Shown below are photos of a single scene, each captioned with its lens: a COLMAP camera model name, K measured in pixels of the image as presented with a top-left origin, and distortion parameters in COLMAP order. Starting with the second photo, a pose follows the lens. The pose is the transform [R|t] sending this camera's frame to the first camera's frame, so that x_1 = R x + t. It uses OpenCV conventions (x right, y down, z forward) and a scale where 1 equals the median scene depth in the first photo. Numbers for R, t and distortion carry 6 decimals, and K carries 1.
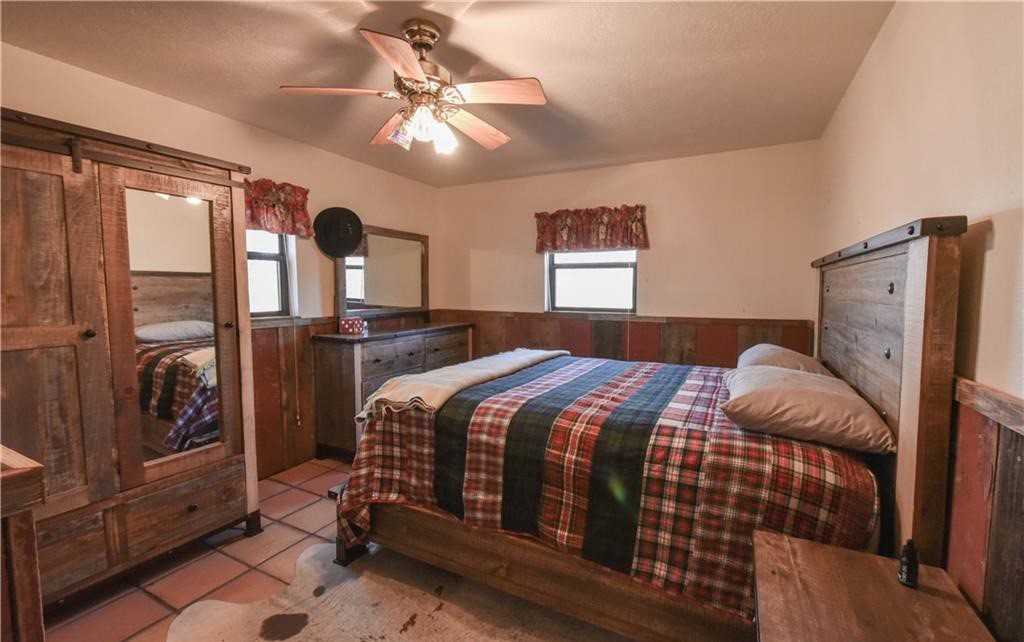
lens RADIAL K [[460.8, 0, 512.7], [0, 460.8, 323.0], [0, 0, 1]] dist [-0.001516, -0.000175]
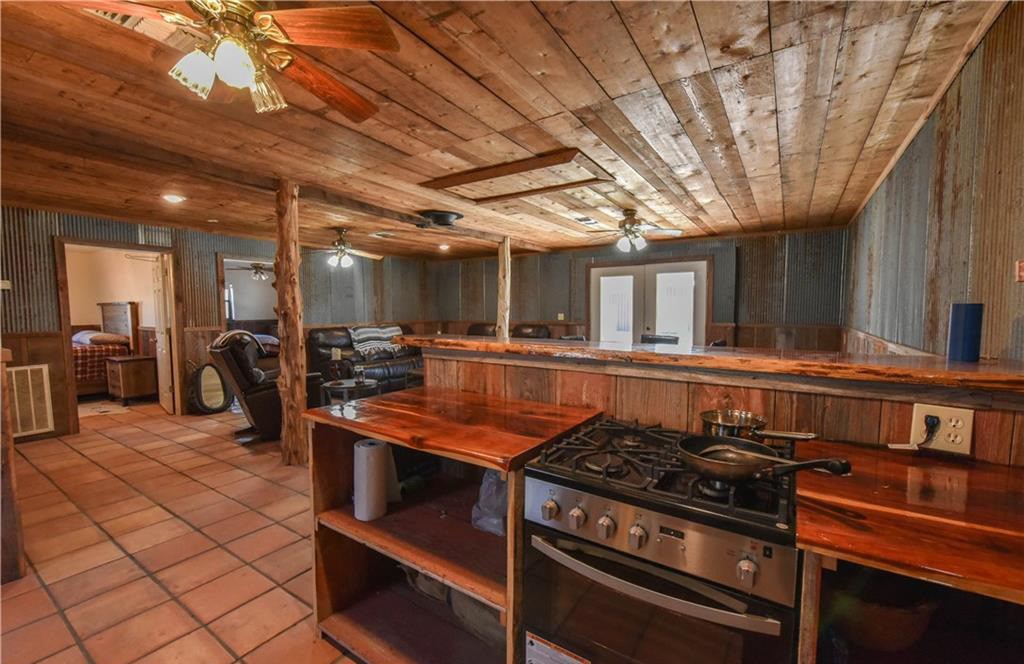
lens RADIAL K [[412.3, 0, 497.5], [0, 412.3, 337.7], [0, 0, 1]] dist [-0.002914, -0.000332]
pose [[0.164819, -0.071884, 0.983701, -2.041000], [0.081367, 0.994932, 0.059072, 0.182446], [-0.982962, 0.070304, 0.169833, -2.594246]]
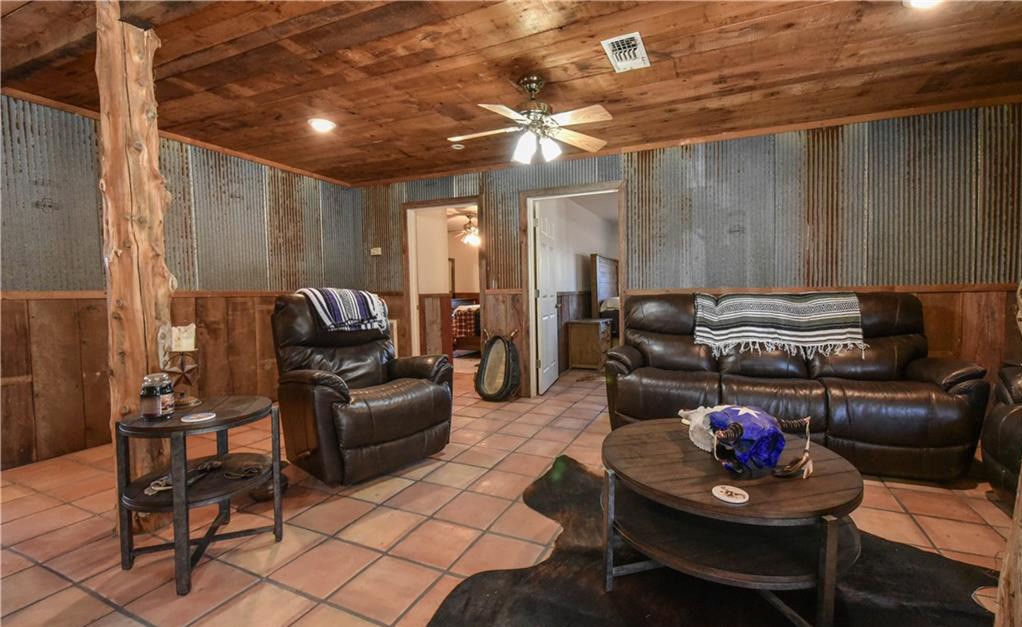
lens RADIAL K [[431.3, 0, 524.0], [0, 431.3, 310.2], [0, 0, 1]] dist [-0.006775, -0.000585]
pose [[0.997453, -0.022940, 0.067538, 0.002690], [0.024866, 0.999304, -0.027817, 0.277265], [-0.066853, 0.029425, 0.997329, -2.495870]]
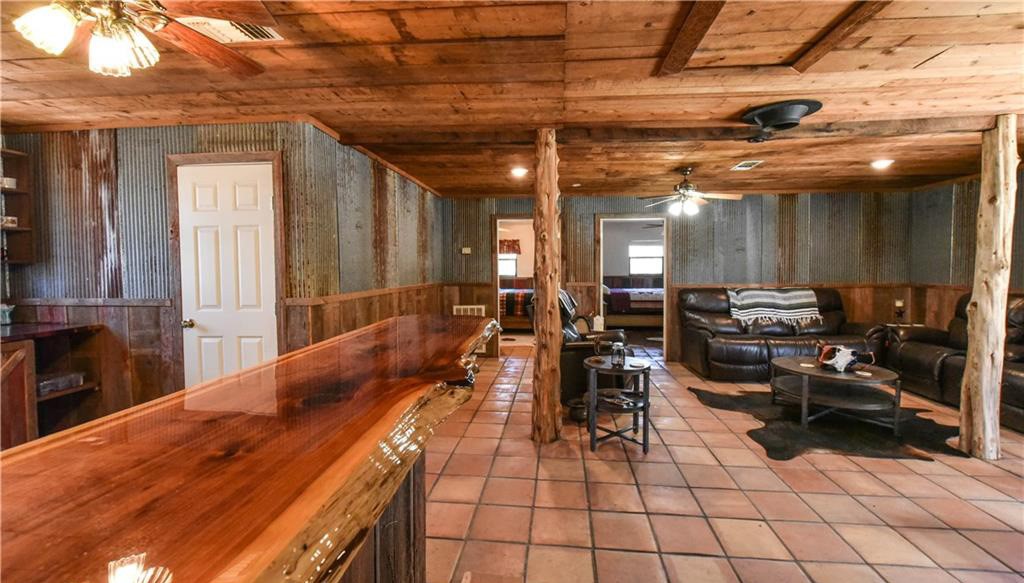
lens RADIAL K [[412.3, 0, 520.9], [0, 412.3, 281.3], [0, 0, 1]] dist [-0.006505, -0.000653]
pose [[0.936031, -0.022076, 0.351224, -1.247500], [0.036142, 0.998784, -0.033542, 0.189311], [-0.350056, 0.044090, 0.935690, -2.847984]]
